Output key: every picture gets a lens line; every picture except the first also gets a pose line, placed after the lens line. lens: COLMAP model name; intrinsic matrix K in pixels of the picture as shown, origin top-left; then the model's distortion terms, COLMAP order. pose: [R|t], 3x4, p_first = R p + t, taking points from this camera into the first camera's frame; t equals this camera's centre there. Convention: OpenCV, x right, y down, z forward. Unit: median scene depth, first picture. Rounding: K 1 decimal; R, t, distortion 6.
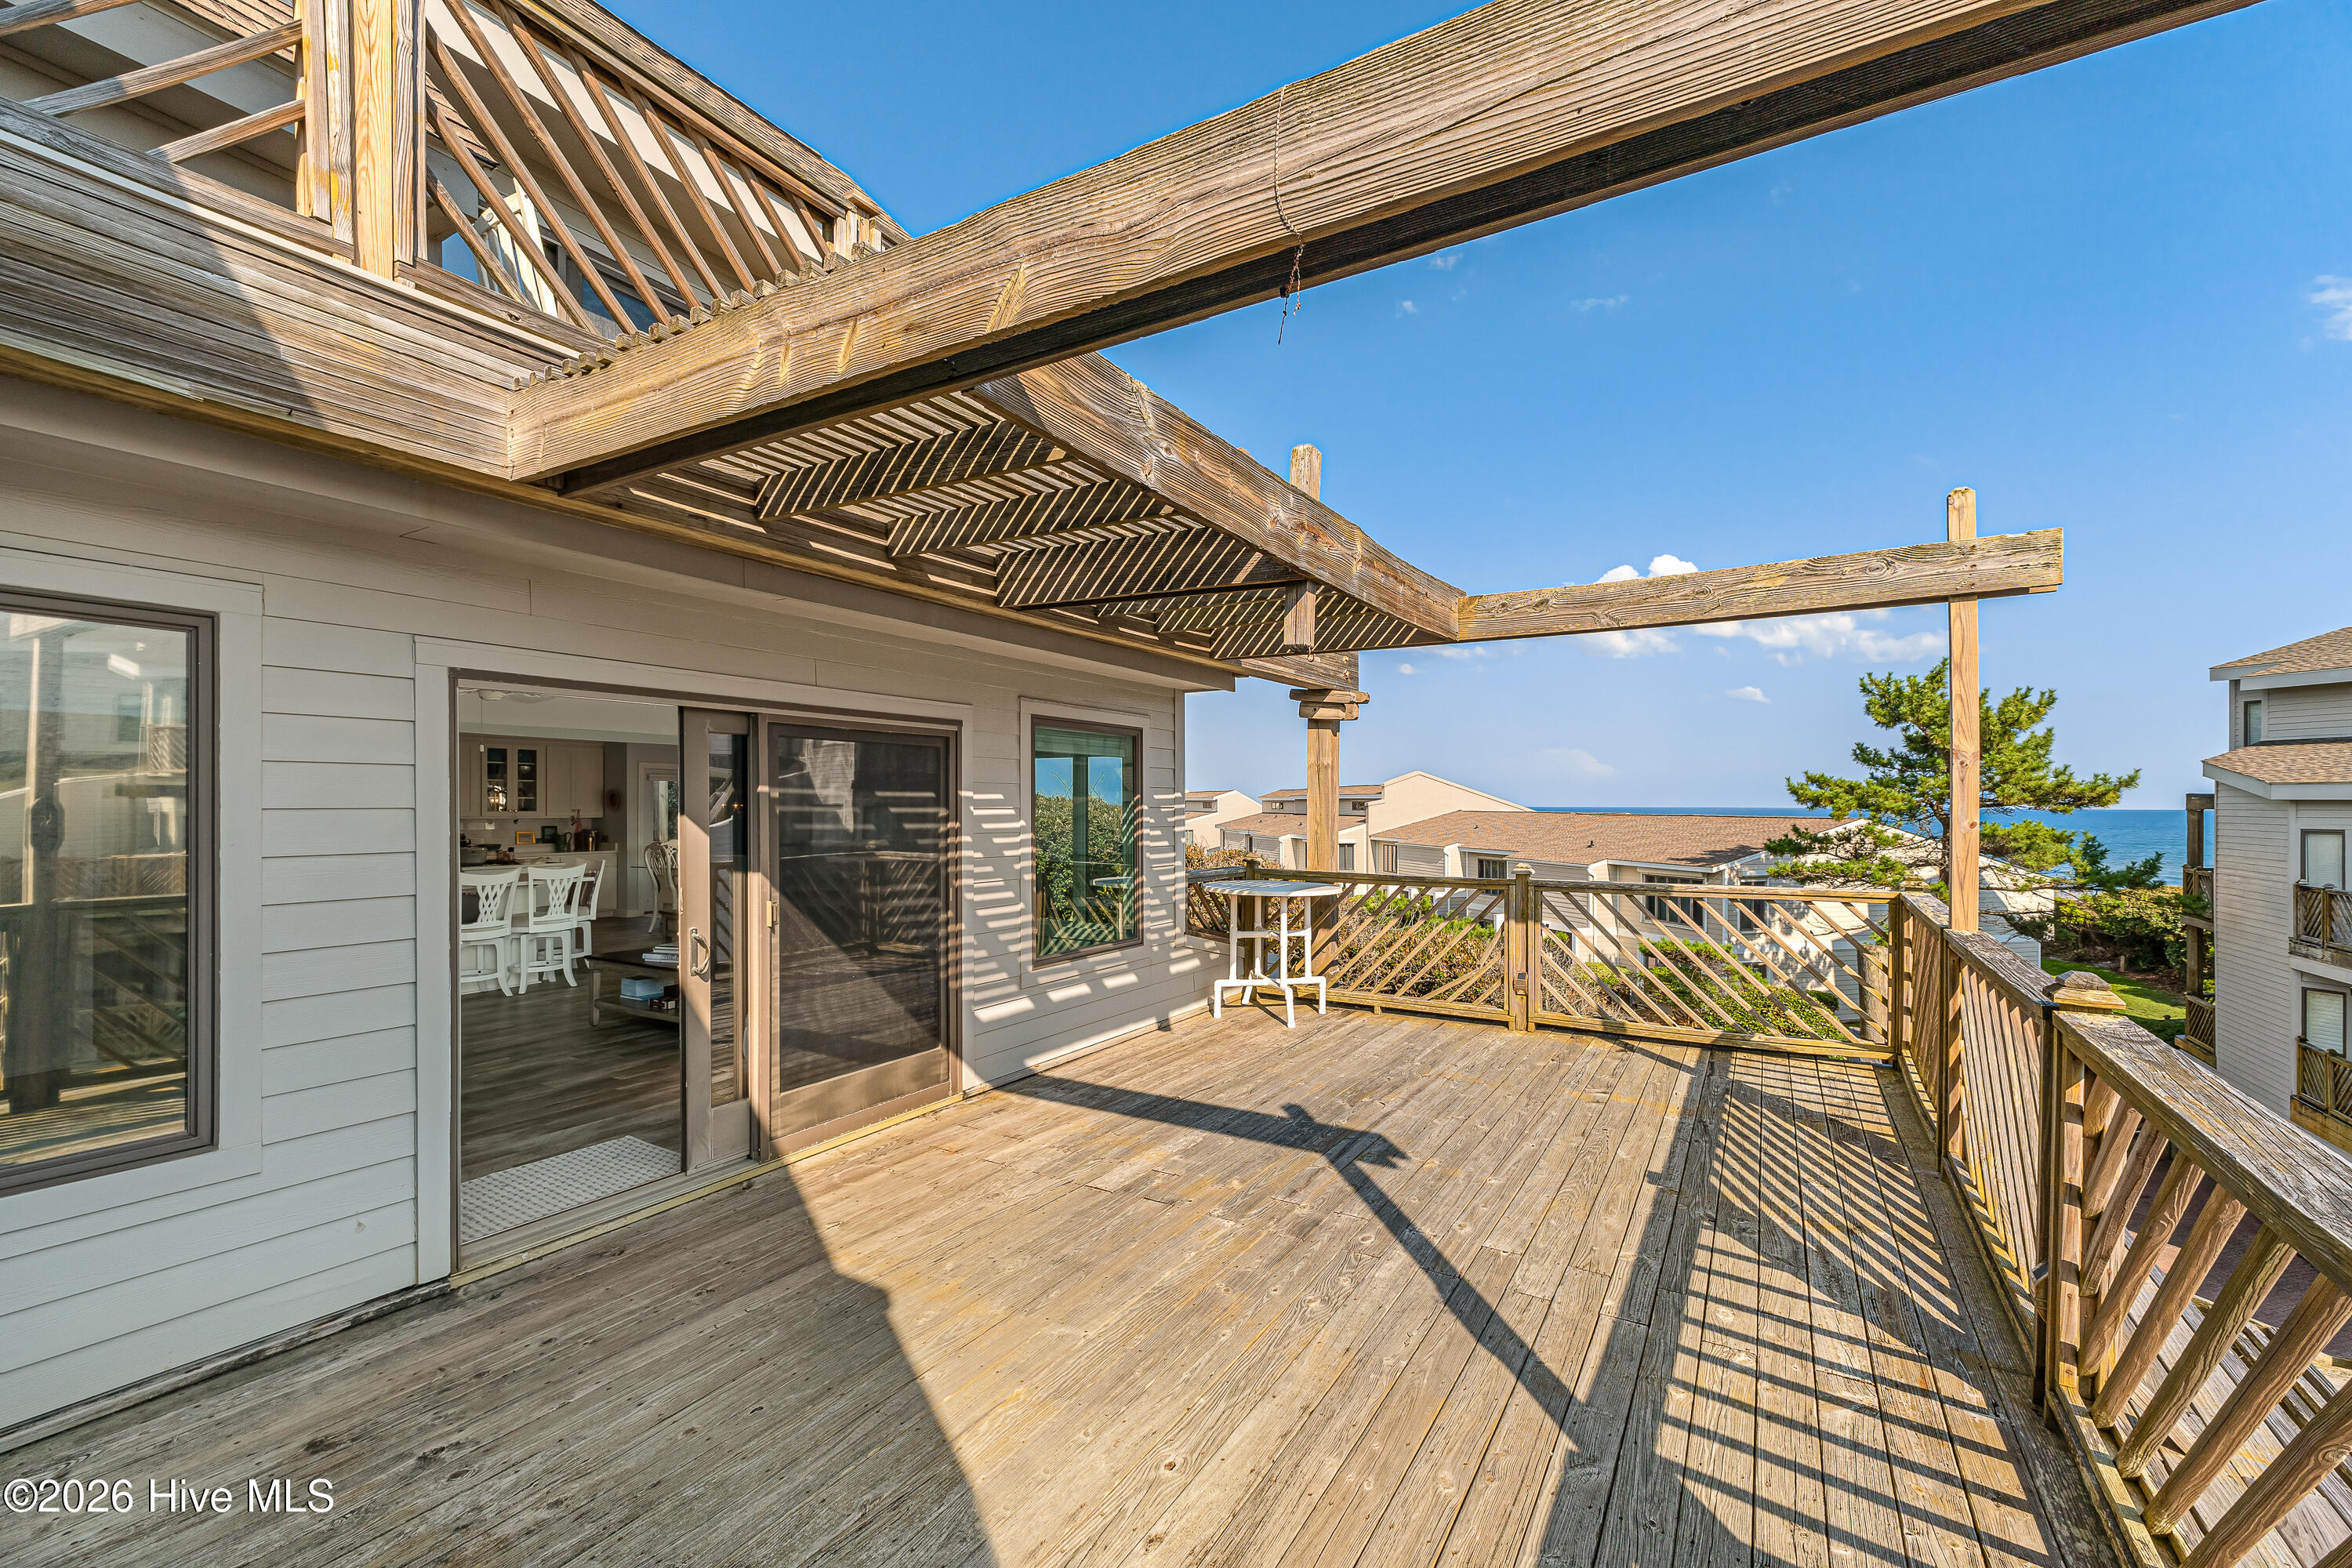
lens RADIAL K [[942.6, 0, 1176.0], [0, 942.6, 784.0], [0, 0, 1]] dist [-0.002655, -0.000447]
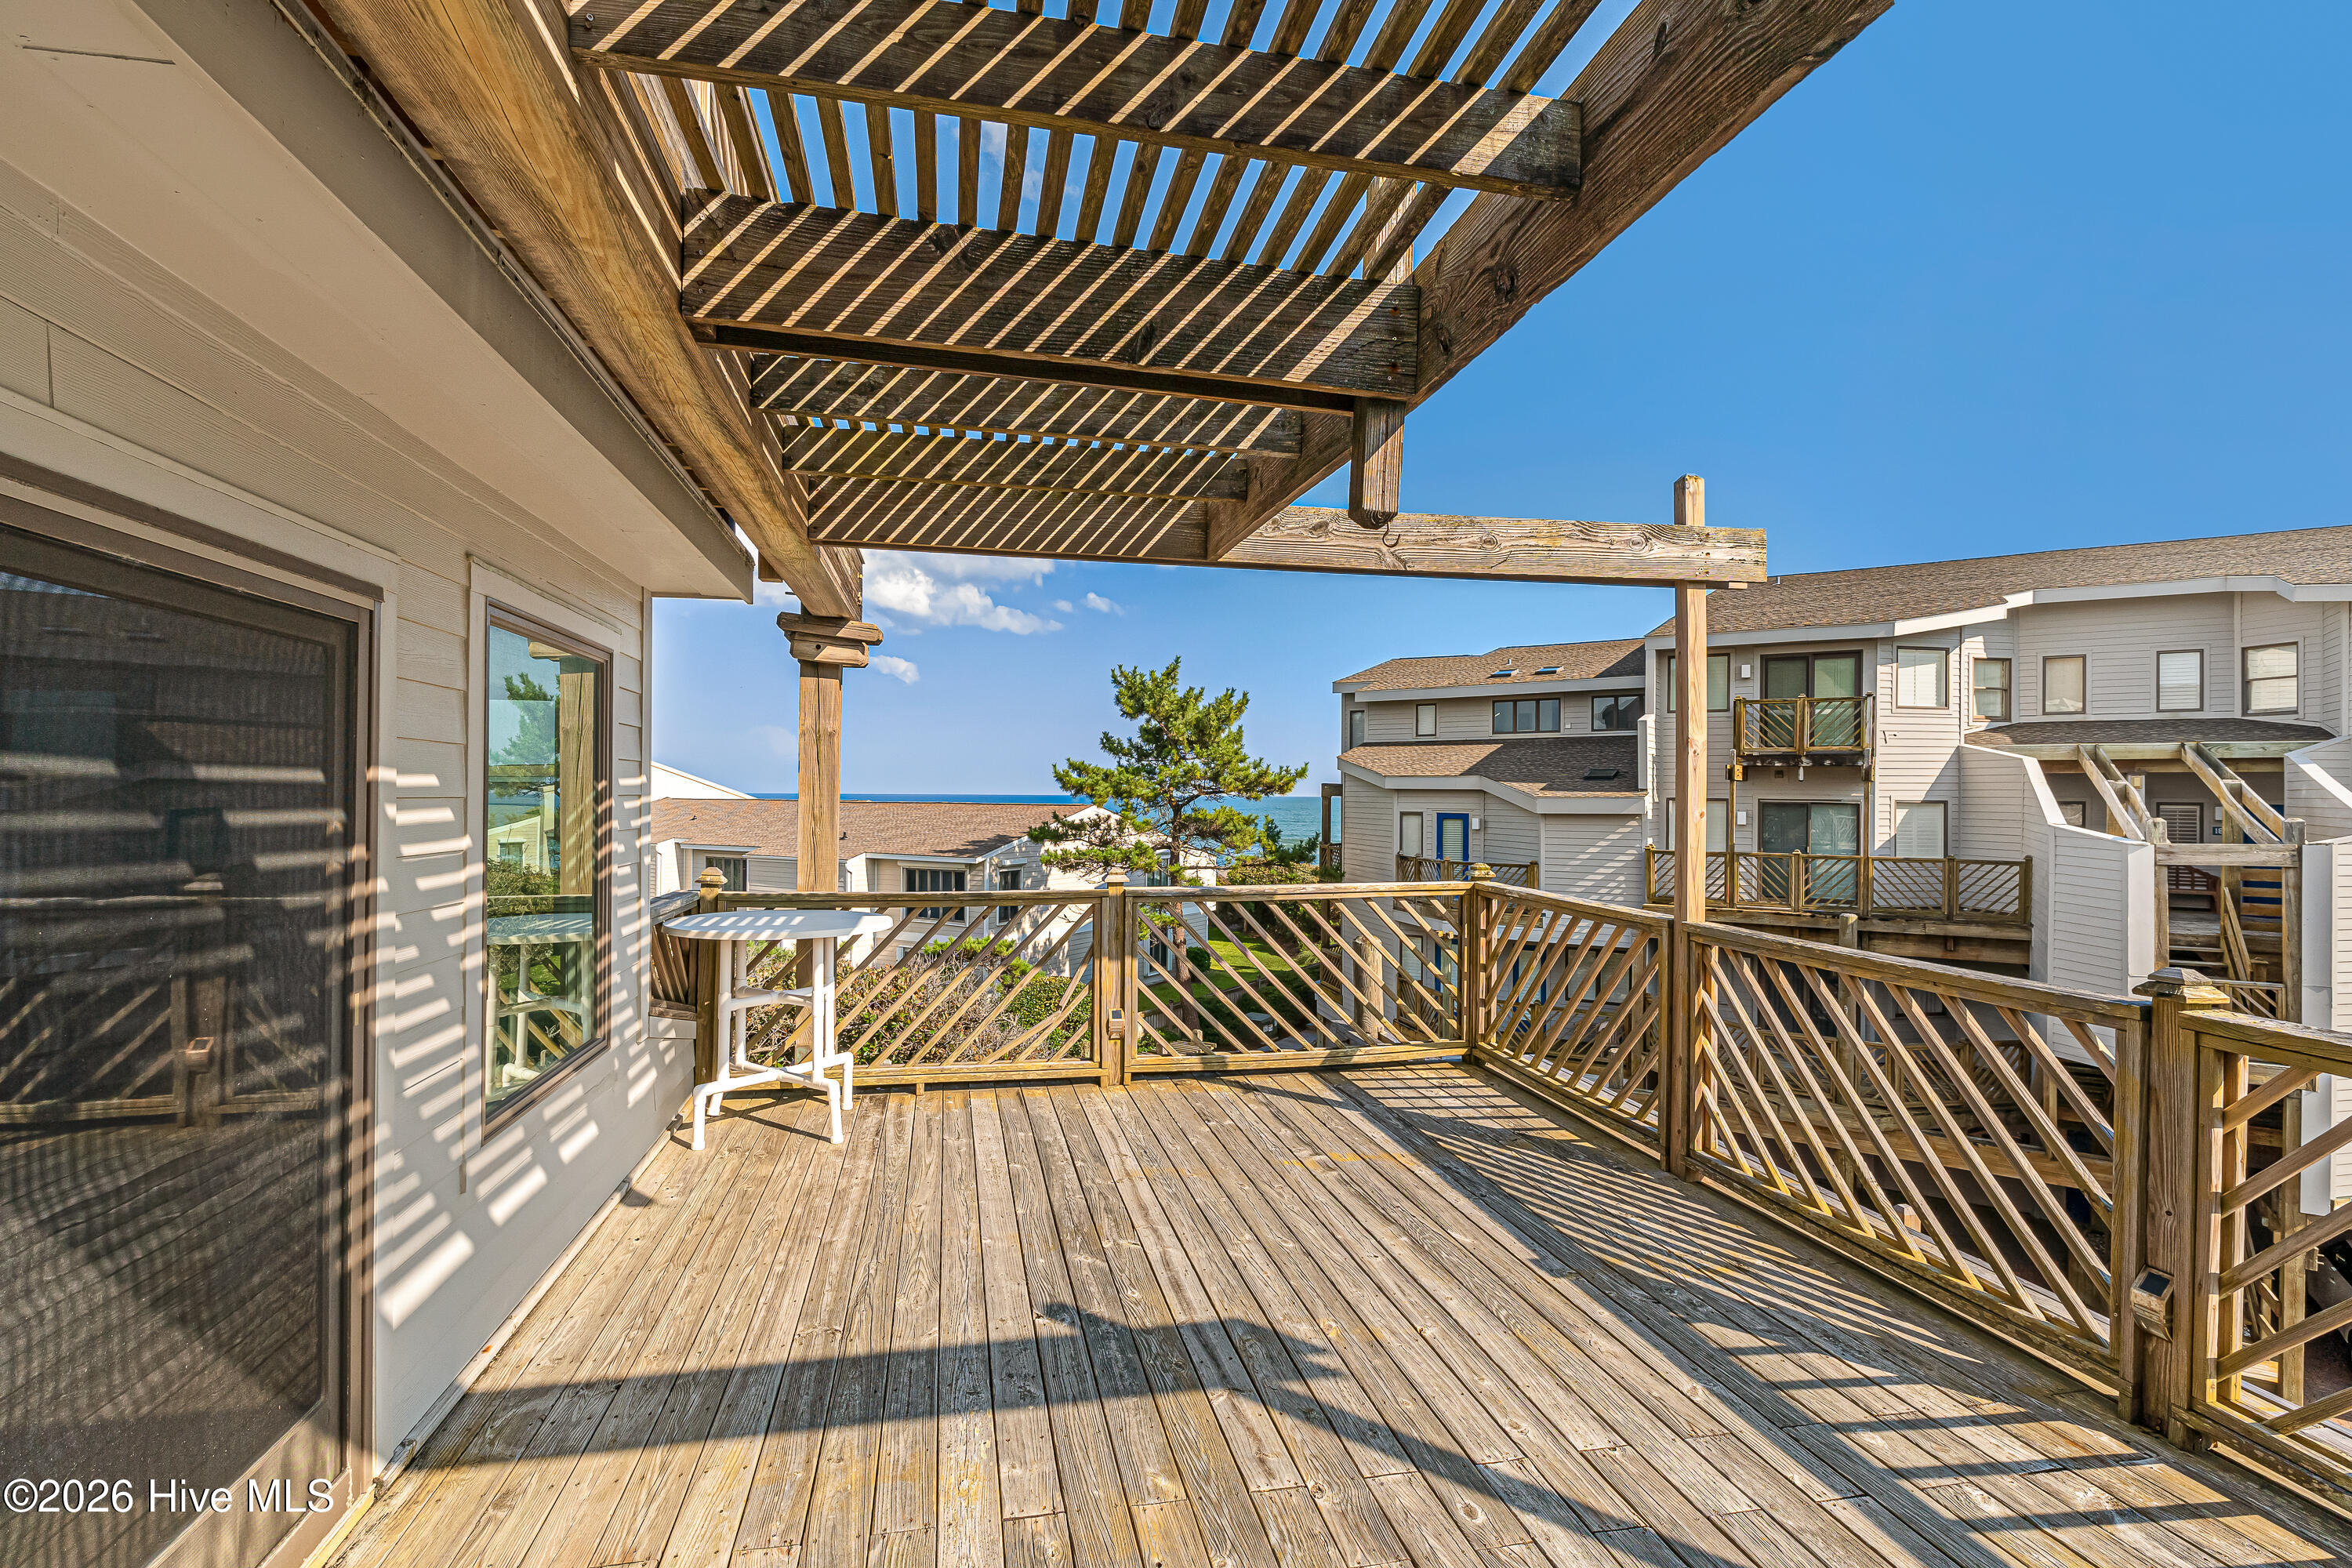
lens RADIAL K [[1102.7, 0, 1176.0], [0, 1102.7, 784.0], [0, 0, 1]] dist [0.001709, 0.001036]
pose [[0.735529, 0.005708, 0.677469, -0.265873], [-0.016345, 0.999823, 0.009322, 0.006013], [-0.677296, -0.017930, 0.735492, 0.396930]]
